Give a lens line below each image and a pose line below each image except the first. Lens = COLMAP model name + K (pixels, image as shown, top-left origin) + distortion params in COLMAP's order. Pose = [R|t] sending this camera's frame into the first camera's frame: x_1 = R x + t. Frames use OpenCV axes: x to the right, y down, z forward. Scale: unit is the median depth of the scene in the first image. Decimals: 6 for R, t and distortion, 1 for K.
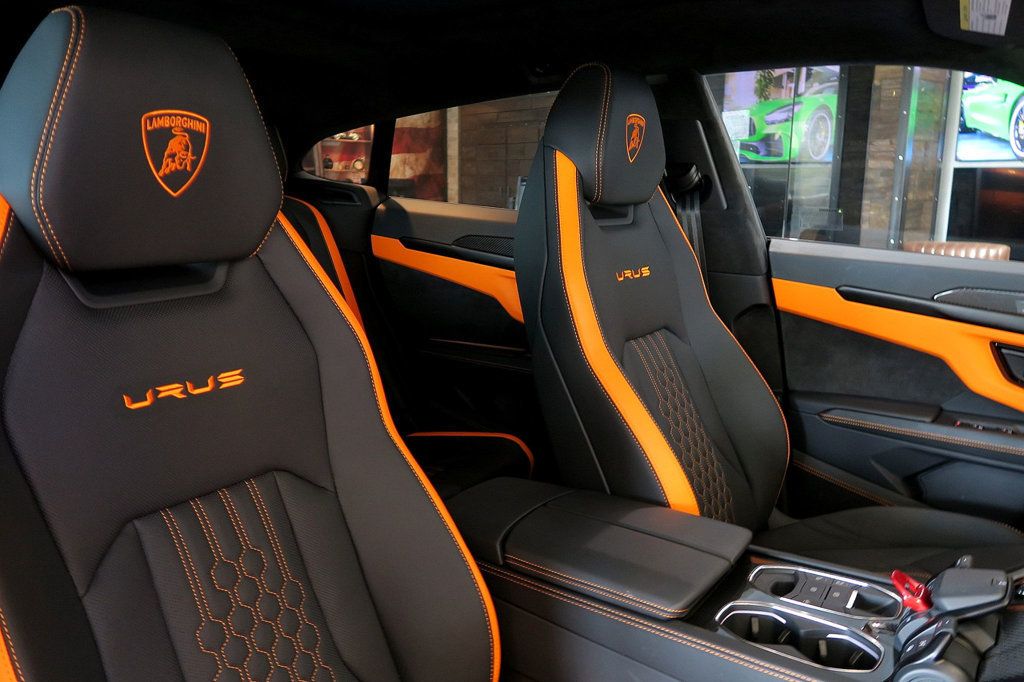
lens RADIAL K [[826.6, 0, 494.1], [0, 826.6, 343.2], [0, 0, 1]] dist [-0.018273, 0.002189]
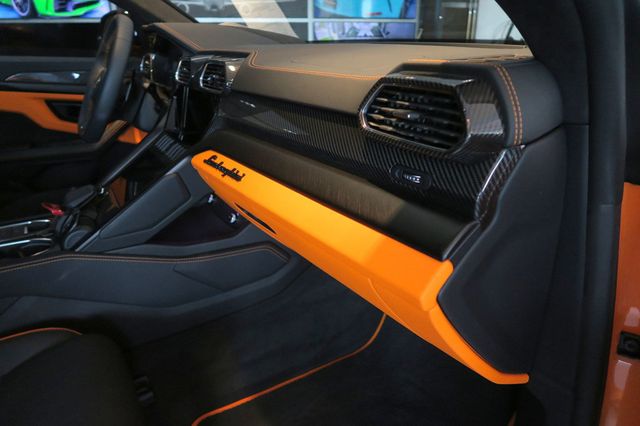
lens RADIAL K [[453.6, 0, 320.0], [0, 453.6, 213.0], [0, 0, 1]] dist [-0.024168, -0.002209]
pose [[0.442071, -0.335587, 0.831838, -0.069224], [0.180189, 0.941696, 0.284148, 0.062573], [-0.878695, 0.024274, 0.476766, -0.055572]]
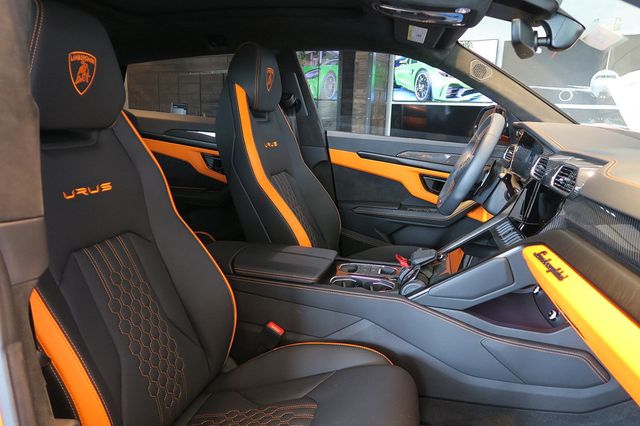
lens RADIAL K [[453.6, 0, 320.0], [0, 453.6, 213.0], [0, 0, 1]] dist [-0.024168, -0.002209]
pose [[0.938023, -0.051433, 0.342736, -0.114215], [0.039745, 0.998367, 0.041044, 0.045513], [-0.344287, -0.024878, 0.938535, -0.126318]]
